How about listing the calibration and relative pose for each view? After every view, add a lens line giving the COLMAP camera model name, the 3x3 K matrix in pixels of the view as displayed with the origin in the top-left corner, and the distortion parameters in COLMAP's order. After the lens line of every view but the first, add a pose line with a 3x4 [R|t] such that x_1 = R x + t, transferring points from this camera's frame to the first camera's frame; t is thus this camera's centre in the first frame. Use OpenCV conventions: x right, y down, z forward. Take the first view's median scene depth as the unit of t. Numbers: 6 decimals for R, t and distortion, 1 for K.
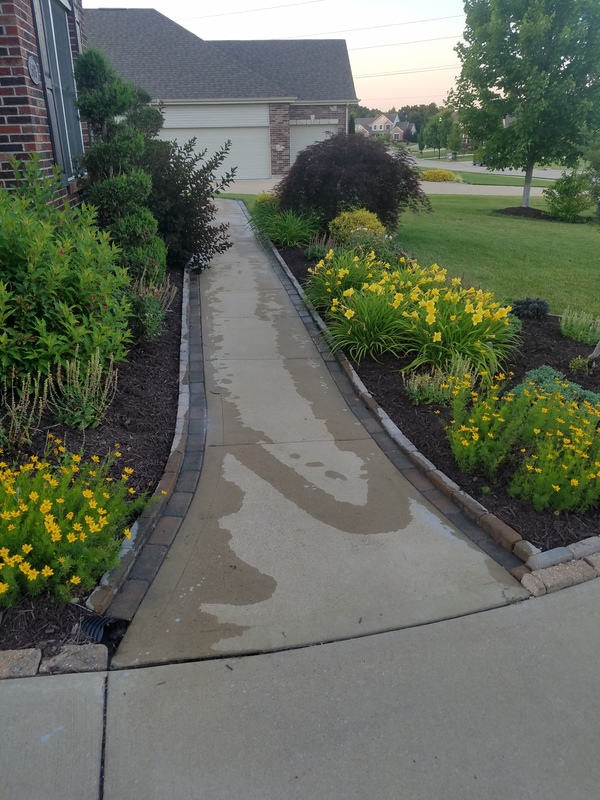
lens RADIAL K [[616.9, 0, 300.0], [0, 616.9, 400.0], [0, 0, 1]] dist [0.269043, -0.505386]
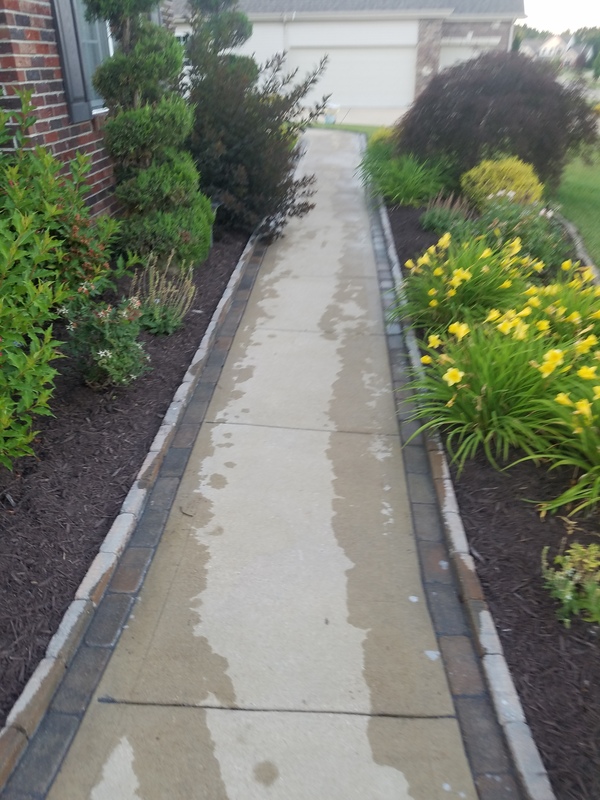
lens RADIAL K [[610.2, 0, 300.0], [0, 610.2, 400.0], [0, 0, 1]] dist [0.192235, -0.300849]
pose [[0.976096, 0.116217, -0.183657, 0.038877], [-0.096295, 0.988811, 0.113930, -0.131764], [0.194842, -0.093521, 0.976366, 0.341995]]
